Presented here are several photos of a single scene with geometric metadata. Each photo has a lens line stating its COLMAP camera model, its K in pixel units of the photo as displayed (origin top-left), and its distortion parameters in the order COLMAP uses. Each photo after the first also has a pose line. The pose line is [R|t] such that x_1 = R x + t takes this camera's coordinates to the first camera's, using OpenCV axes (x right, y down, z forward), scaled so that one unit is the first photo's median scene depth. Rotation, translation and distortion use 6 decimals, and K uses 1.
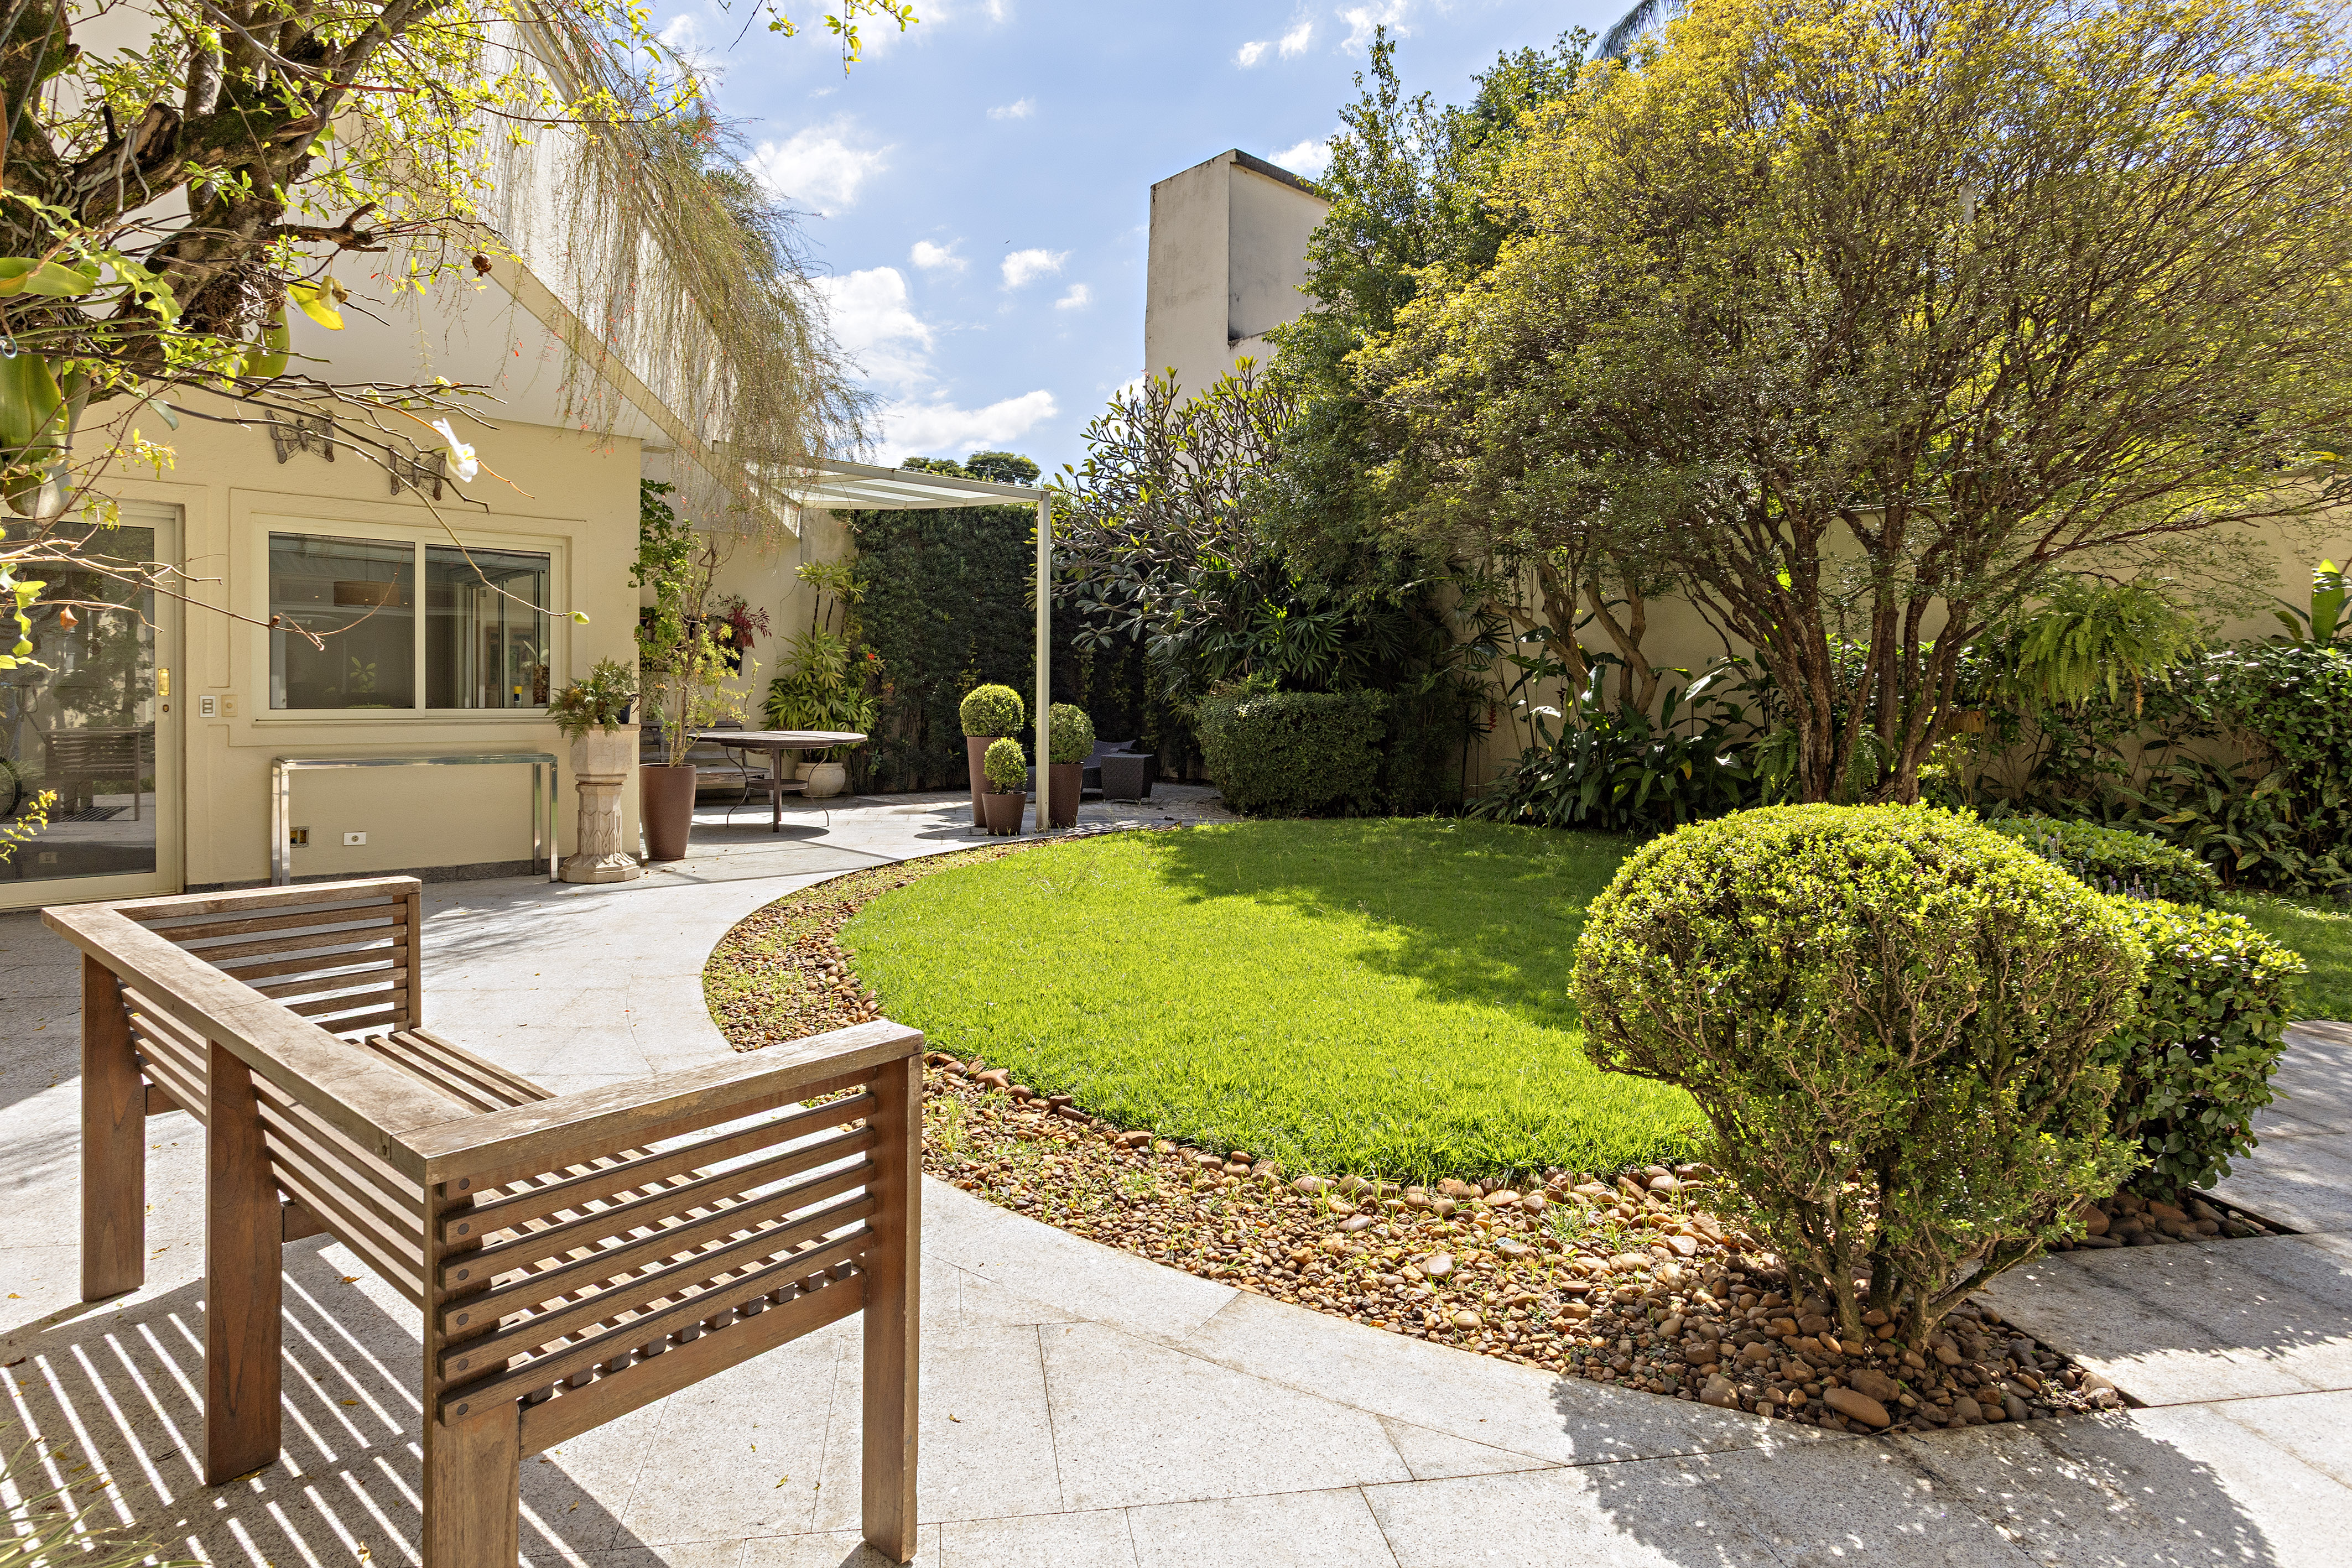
lens RADIAL K [[1252.6, 0, 1146.6], [0, 1252.6, 705.6], [0, 0, 1]] dist [-0.005212, 0.005027]
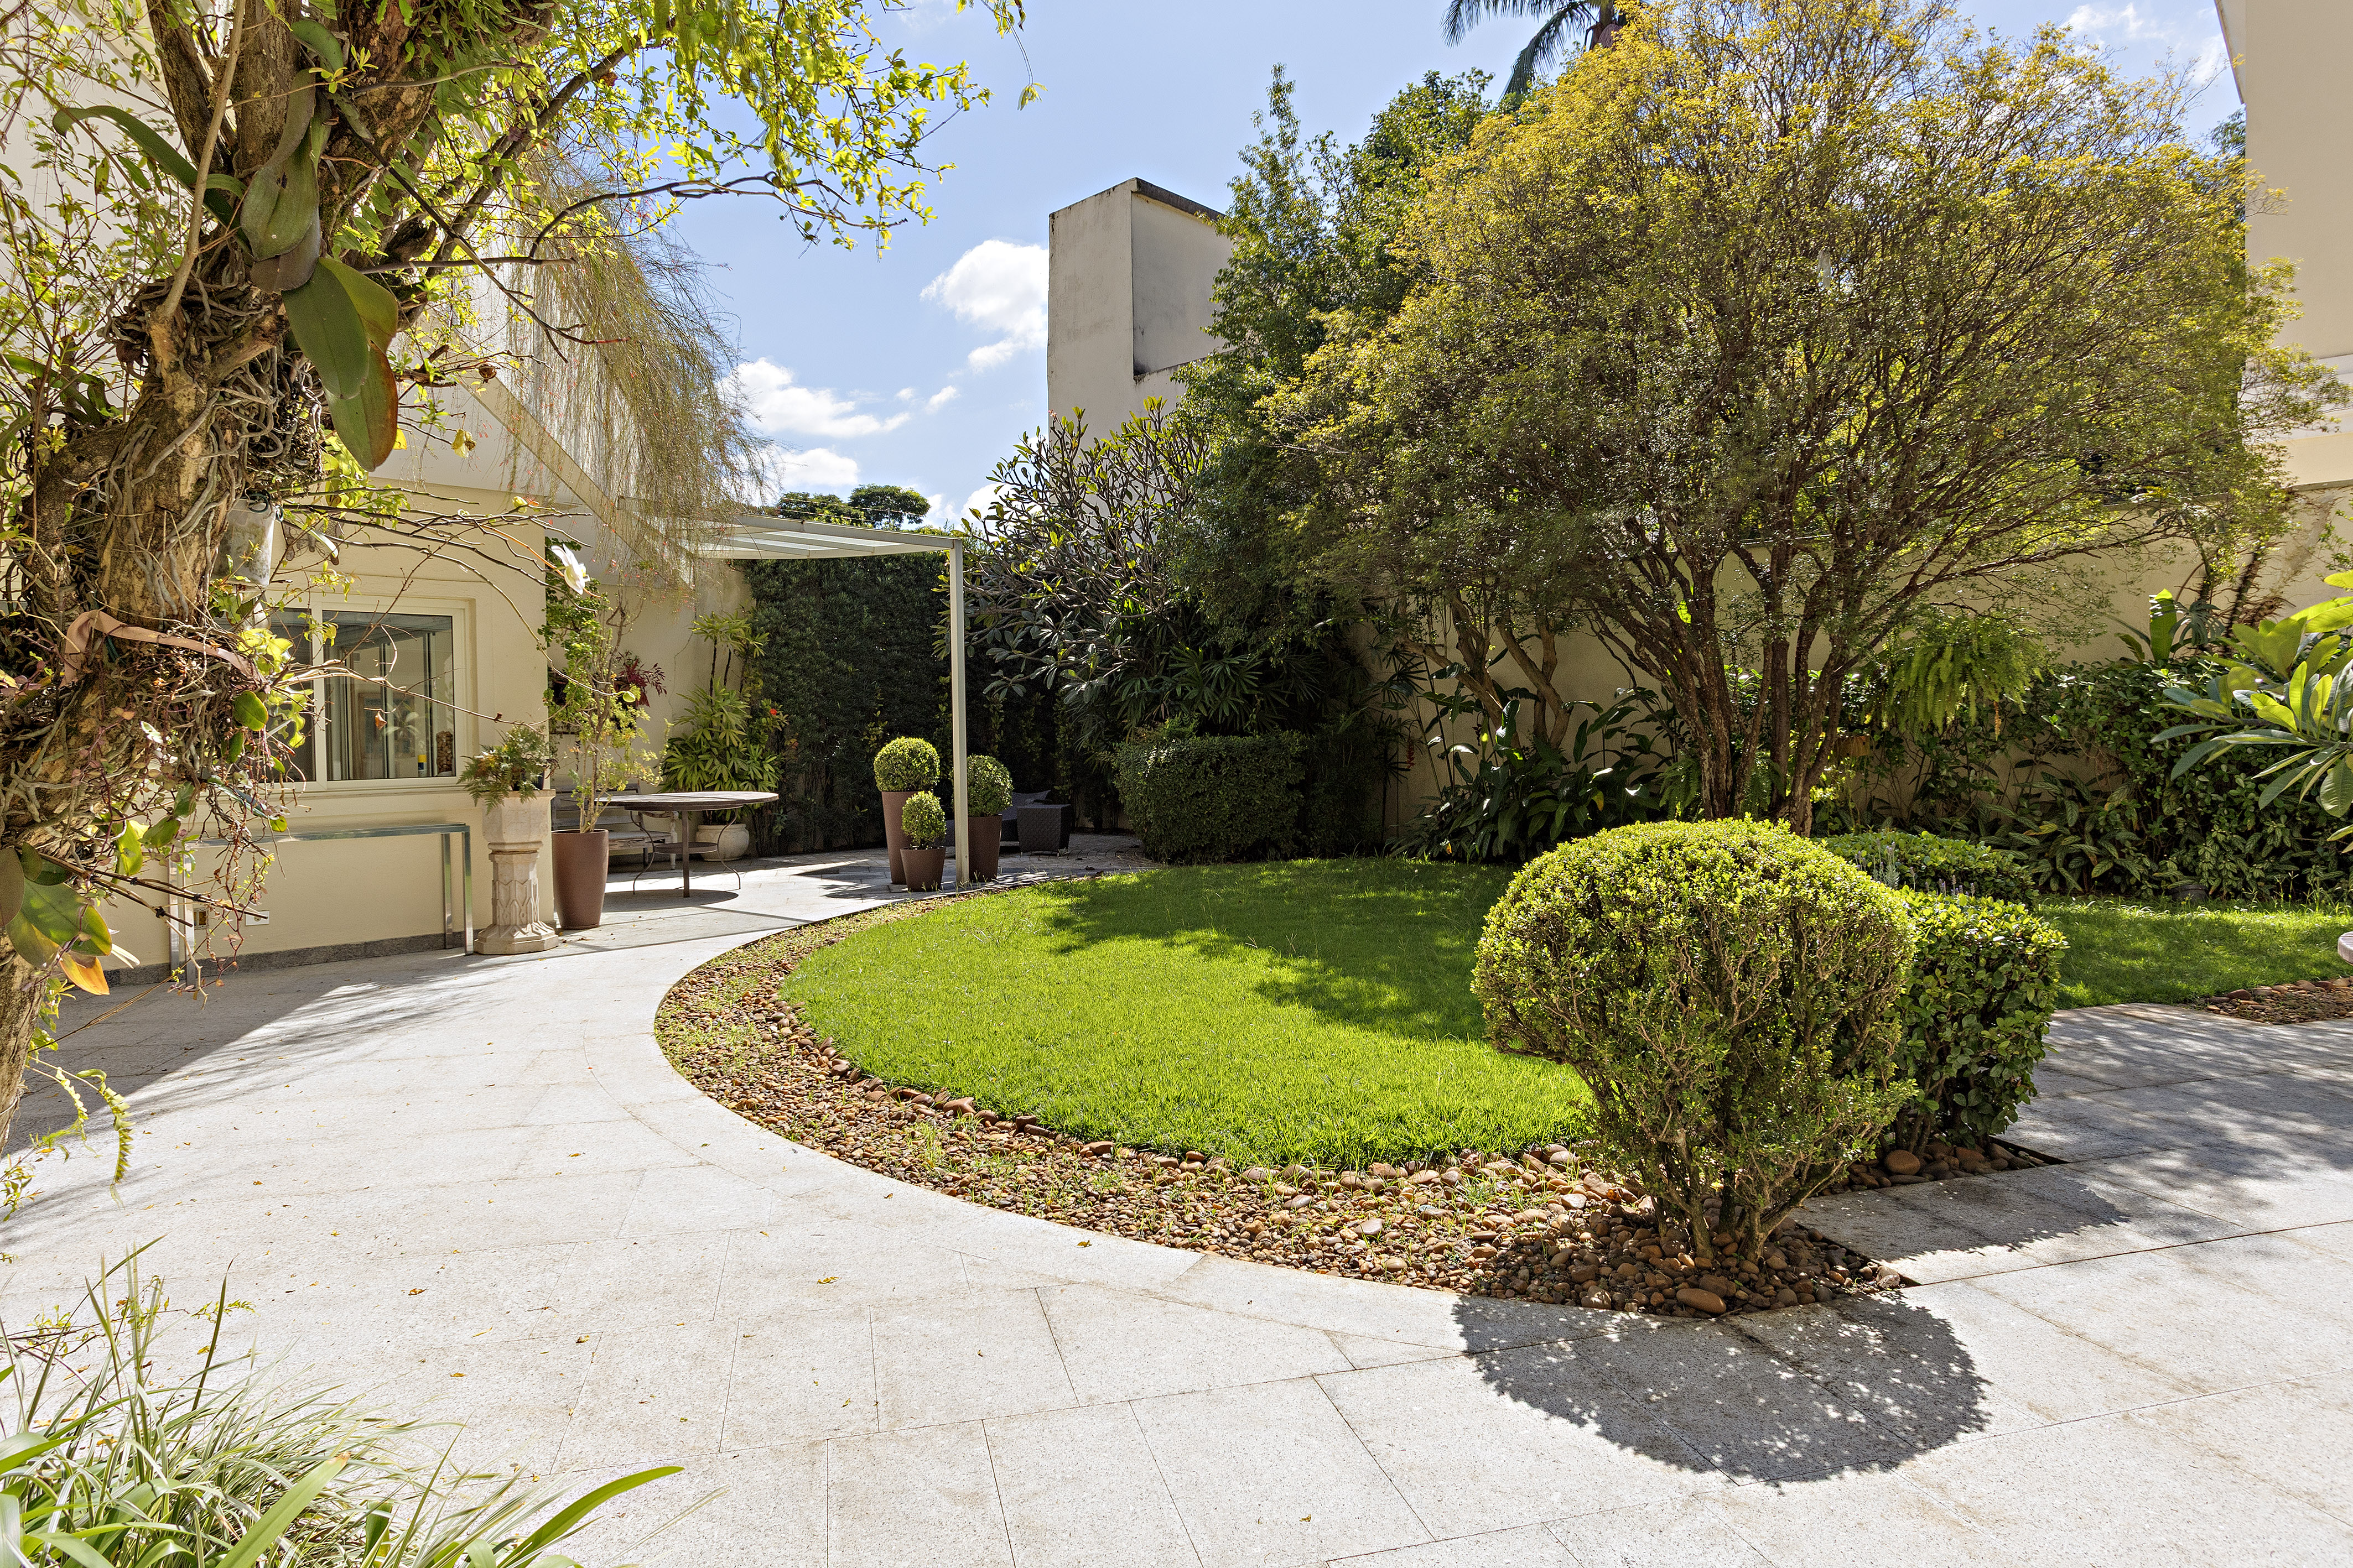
lens RADIAL K [[1357.4, 0, 1173.2], [0, 1357.4, 781.6], [0, 0, 1]] dist [0.003484, -0.001428]
pose [[0.995051, -0.032209, 0.094001, -0.023319], [0.030113, 0.999267, 0.023631, -0.001901], [-0.094693, -0.020683, 0.995292, -0.098823]]
